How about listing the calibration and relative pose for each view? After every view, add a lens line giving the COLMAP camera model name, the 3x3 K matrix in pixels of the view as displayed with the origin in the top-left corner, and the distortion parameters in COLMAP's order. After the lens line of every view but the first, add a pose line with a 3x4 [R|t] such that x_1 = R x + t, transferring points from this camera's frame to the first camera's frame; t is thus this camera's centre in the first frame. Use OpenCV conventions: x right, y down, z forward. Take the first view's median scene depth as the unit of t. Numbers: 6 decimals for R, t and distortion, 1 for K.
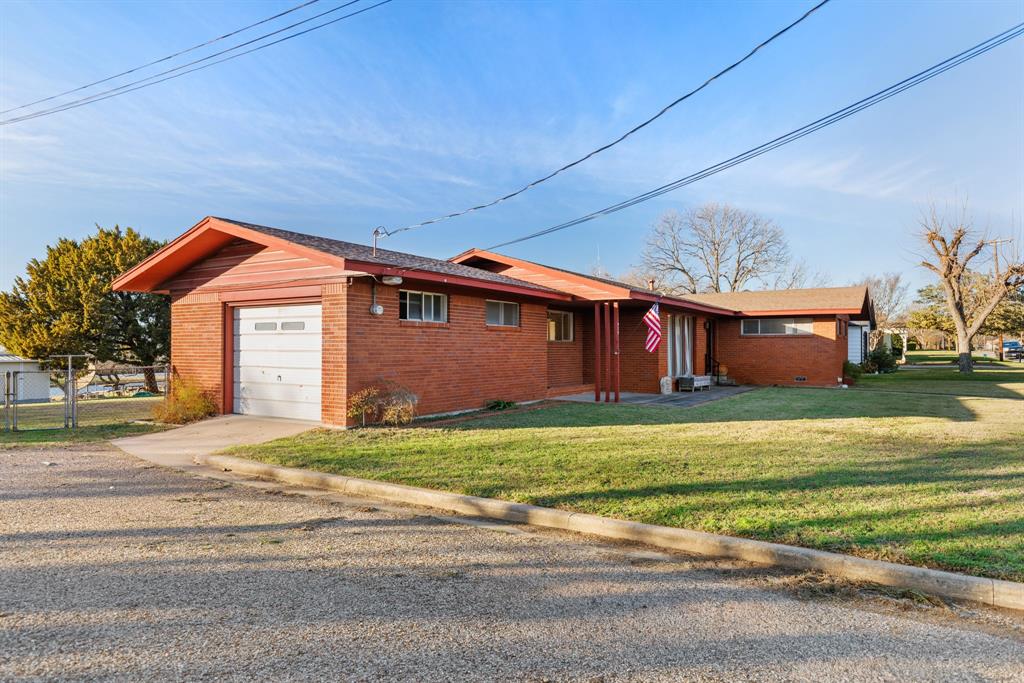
lens RADIAL K [[643.2, 0, 511.5], [0, 643.2, 346.7], [0, 0, 1]] dist [-0.001403, -0.001306]
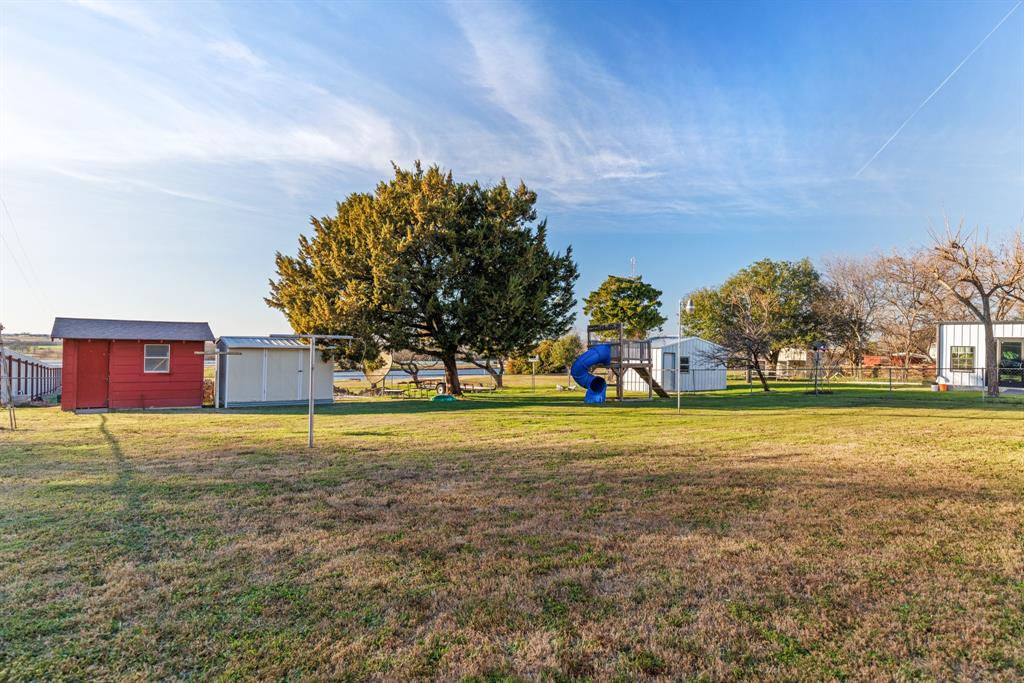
lens RADIAL K [[499.0, 0, 512.0], [0, 499.0, 341.5], [0, 0, 1]] dist [-0.001688, -0.000424]
pose [[0.933212, 0.022091, -0.358648, -0.317909], [-0.025190, 0.999675, -0.003971, 0.012465], [0.358443, 0.012740, 0.933465, 0.531538]]
